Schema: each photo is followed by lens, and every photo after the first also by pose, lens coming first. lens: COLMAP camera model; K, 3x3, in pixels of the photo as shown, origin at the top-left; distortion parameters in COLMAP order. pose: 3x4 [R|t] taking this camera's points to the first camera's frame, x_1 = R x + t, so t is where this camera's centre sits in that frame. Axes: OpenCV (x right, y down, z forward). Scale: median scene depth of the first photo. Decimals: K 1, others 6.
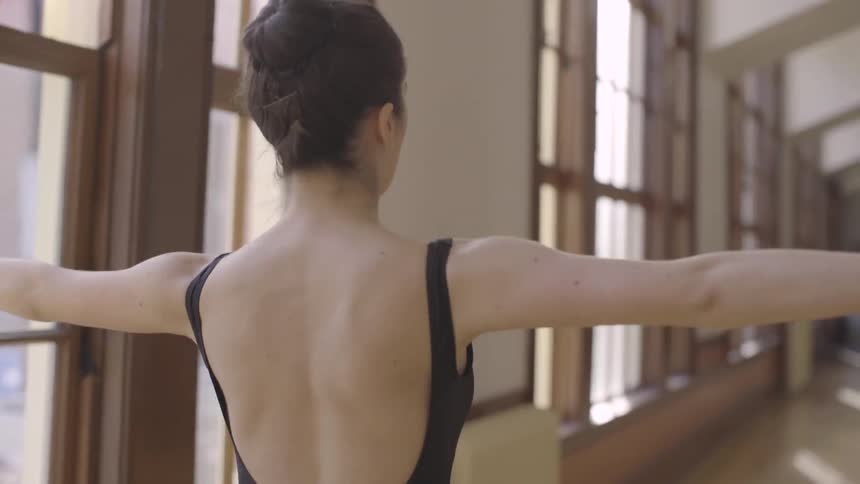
lens RADIAL K [[1268.7, 0, 430.0], [0, 1268.7, 242.0], [0, 0, 1]] dist [-0.128987, 0.092571]
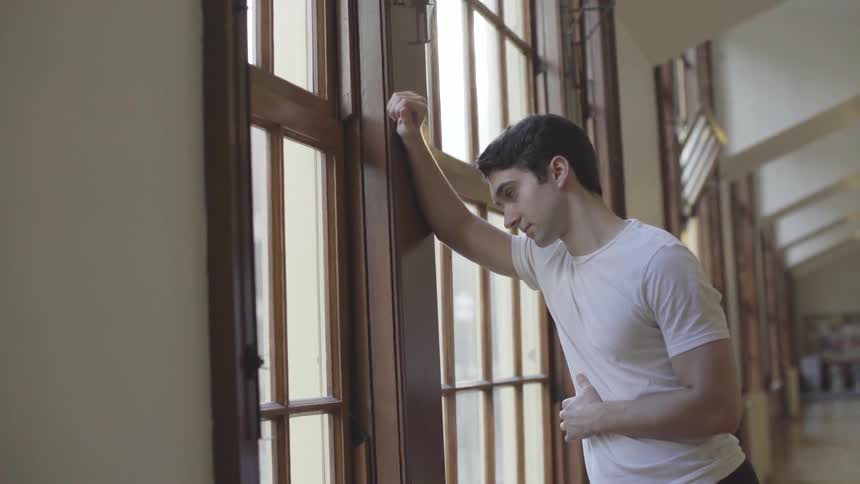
lens RADIAL K [[1268.7, 0, 430.0], [0, 1268.7, 242.0], [0, 0, 1]] dist [-0.128987, 0.092571]
pose [[0.995794, -0.061973, 0.067473, 0.082163], [0.066902, 0.995055, -0.073416, 0.020648], [-0.062590, 0.077621, 0.995016, 0.436864]]
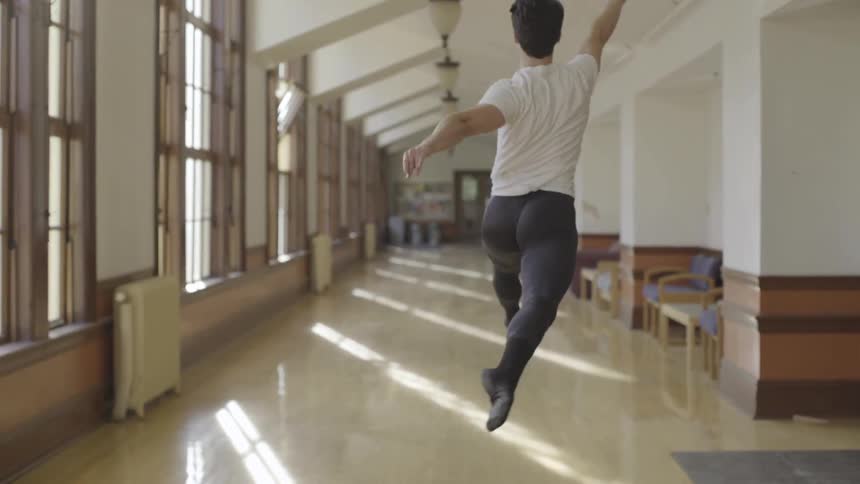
lens RADIAL K [[1268.7, 0, 430.0], [0, 1268.7, 242.0], [0, 0, 1]] dist [-0.128987, 0.092571]
pose [[0.938100, -0.023627, 0.345557, -0.121128], [0.004257, 0.998382, 0.056706, -0.015838], [-0.346338, -0.051724, 0.936683, -0.568469]]
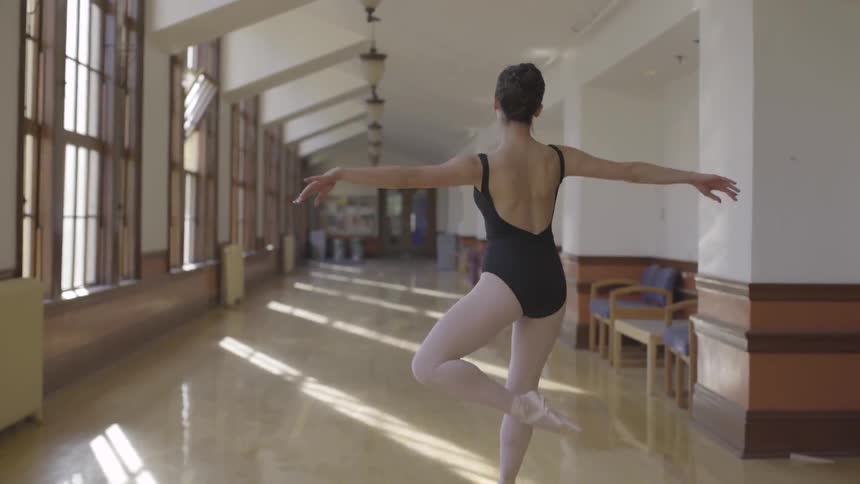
lens RADIAL K [[1268.7, 0, 430.0], [0, 1268.7, 242.0], [0, 0, 1]] dist [-0.128987, 0.092571]
pose [[0.915831, -0.007082, 0.401501, -0.048075], [-0.010372, 0.999094, 0.041282, 0.010951], [-0.401429, -0.041972, 0.914928, -0.382427]]
